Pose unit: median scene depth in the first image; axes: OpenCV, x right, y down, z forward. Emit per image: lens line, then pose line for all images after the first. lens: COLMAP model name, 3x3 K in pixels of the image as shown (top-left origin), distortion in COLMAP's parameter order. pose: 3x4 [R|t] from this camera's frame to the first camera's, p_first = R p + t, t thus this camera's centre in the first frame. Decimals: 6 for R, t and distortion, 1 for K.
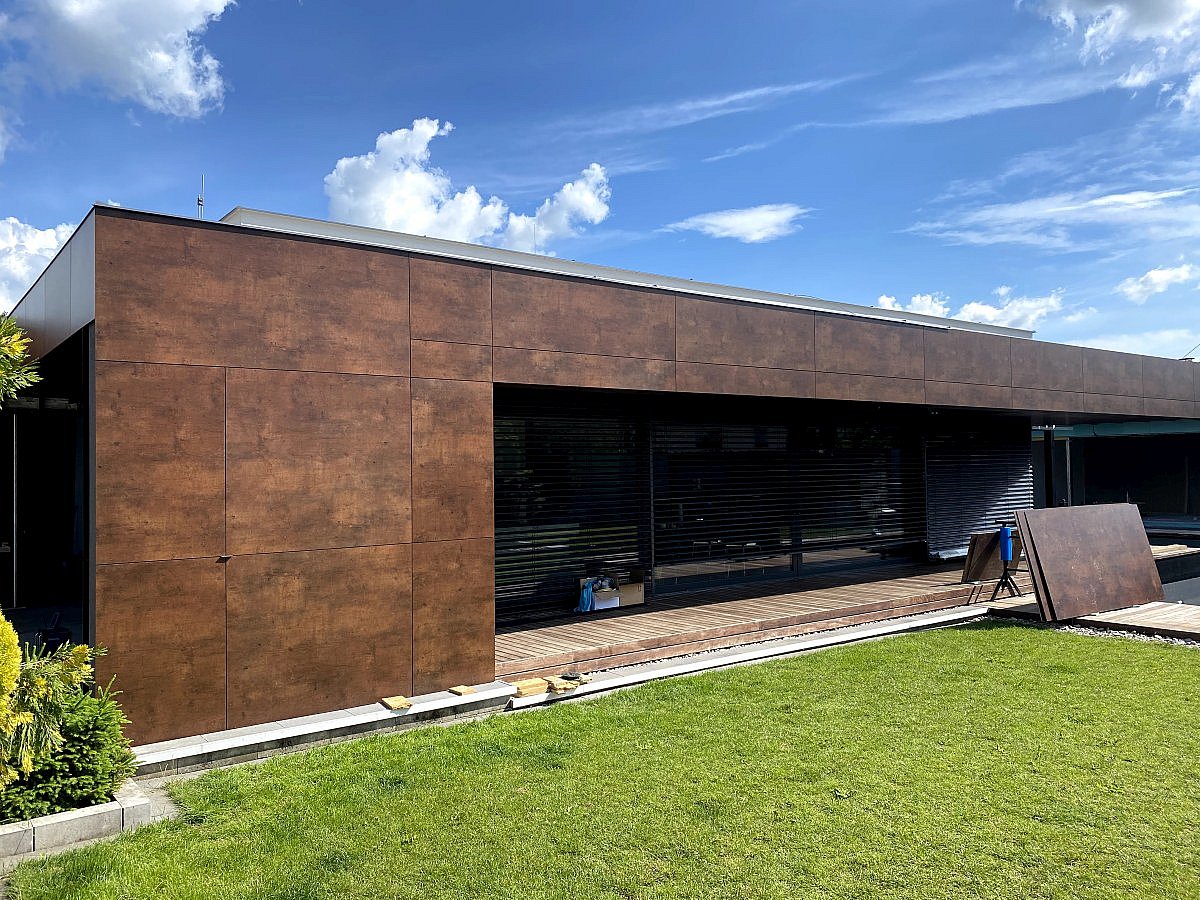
lens RADIAL K [[906.6, 0, 568.4], [0, 906.6, 442.1], [0, 0, 1]] dist [0.046564, -0.048680]
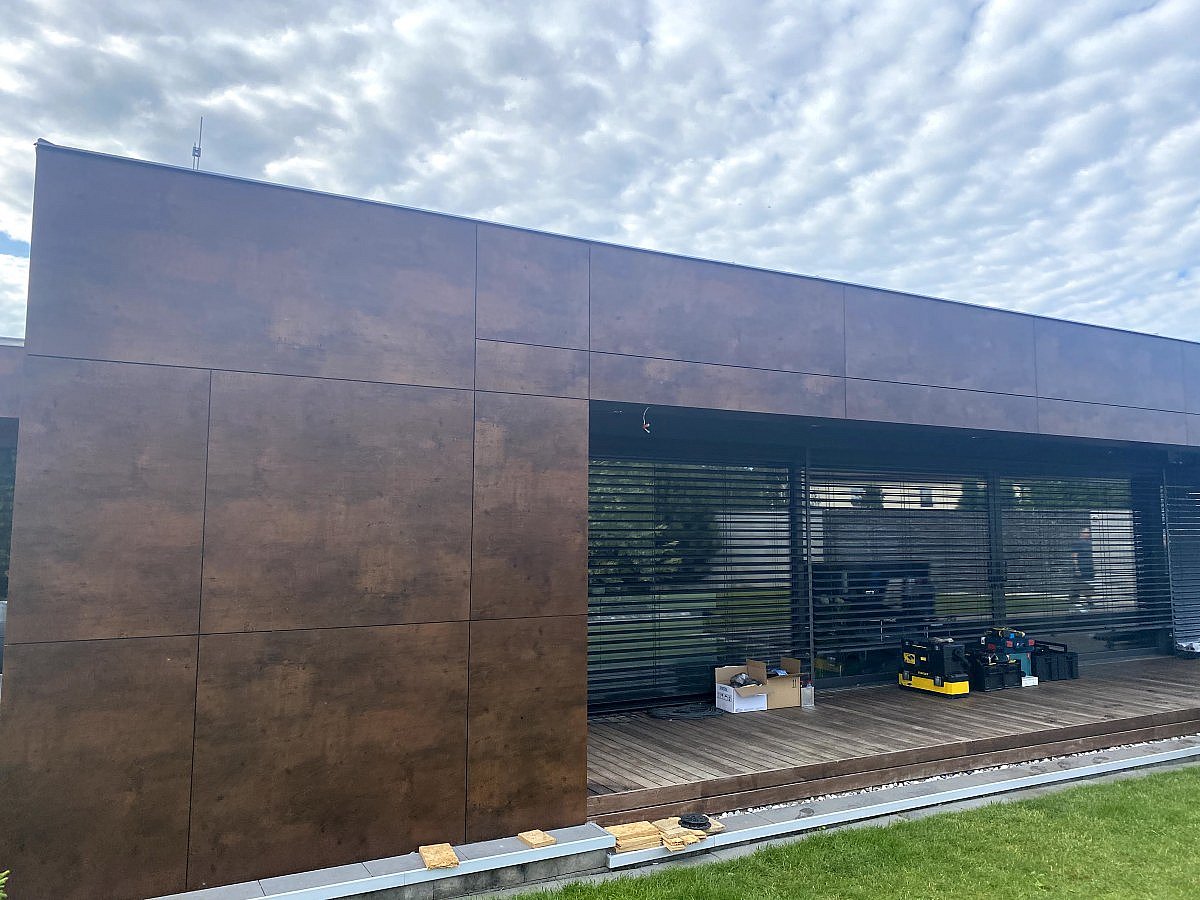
lens RADIAL K [[906.6, 0, 579.5], [0, 906.6, 434.8], [0, 0, 1]] dist [0.046564, -0.048680]
pose [[0.989169, 0.005100, -0.146693, 0.016851], [-0.015393, 0.997490, -0.069119, 0.013479], [0.145972, 0.070628, 0.986764, 0.298631]]
